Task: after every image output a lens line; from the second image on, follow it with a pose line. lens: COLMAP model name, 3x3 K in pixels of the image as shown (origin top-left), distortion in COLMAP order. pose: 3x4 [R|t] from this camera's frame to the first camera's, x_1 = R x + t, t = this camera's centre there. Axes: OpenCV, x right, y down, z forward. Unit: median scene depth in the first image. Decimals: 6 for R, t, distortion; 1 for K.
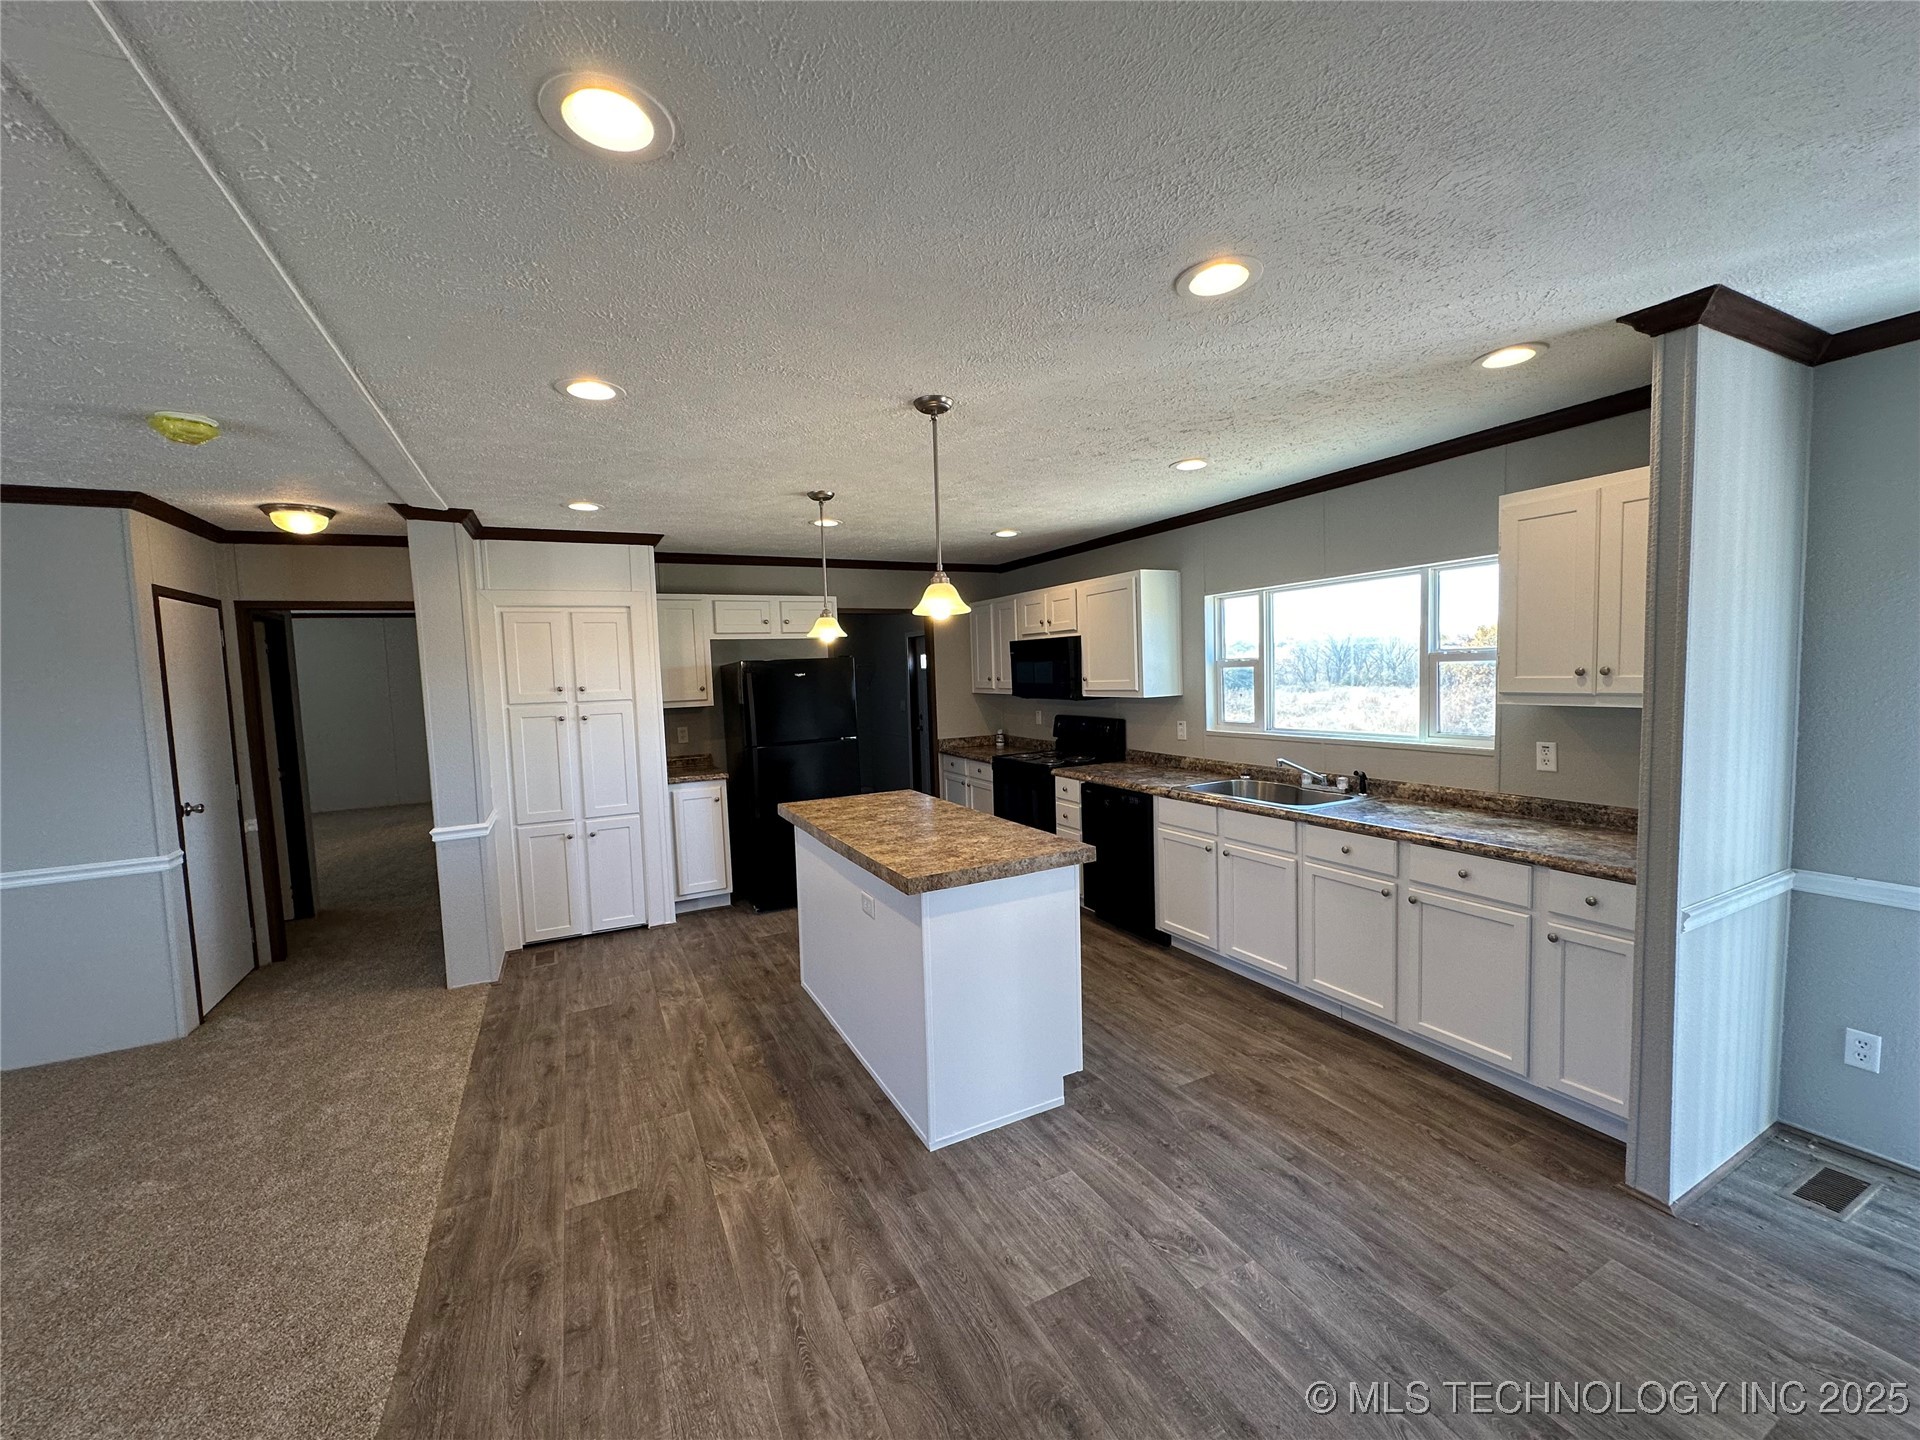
lens RADIAL K [[767.3, 0, 965.2], [0, 767.3, 724.0], [0, 0, 1]] dist [-0.000025, 0.001403]
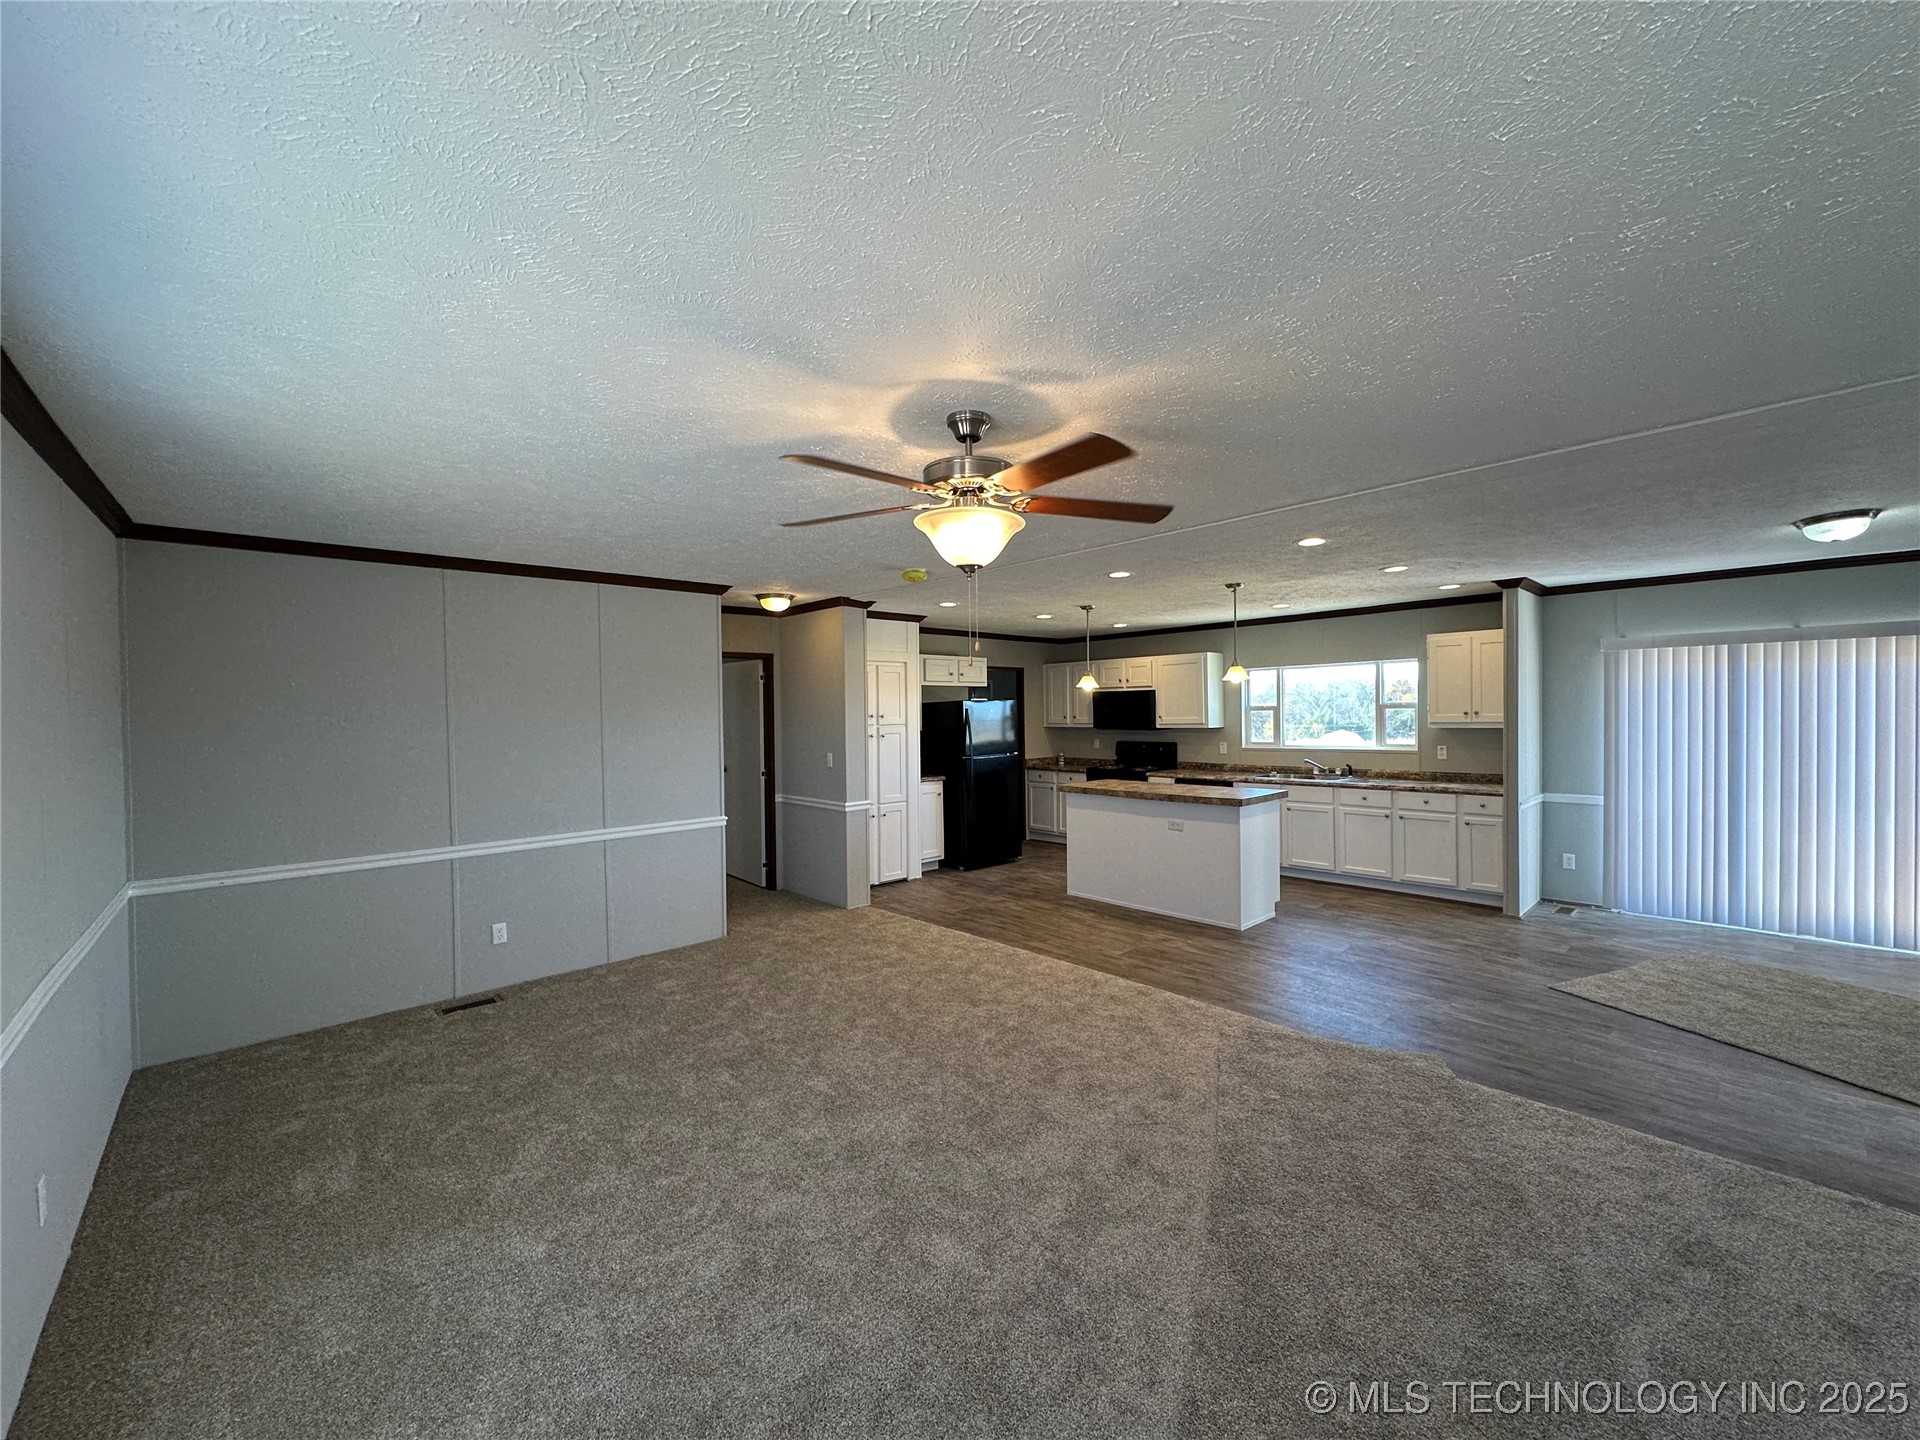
lens RADIAL K [[767.3, 0, 966.3], [0, 767.3, 724.8], [0, 0, 1]] dist [-0.000025, 0.001403]
pose [[0.961841, 0.015293, 0.273181, -0.945800], [0.001963, 0.998025, -0.062782, 0.081795], [-0.273601, 0.060922, 0.959912, -0.601022]]
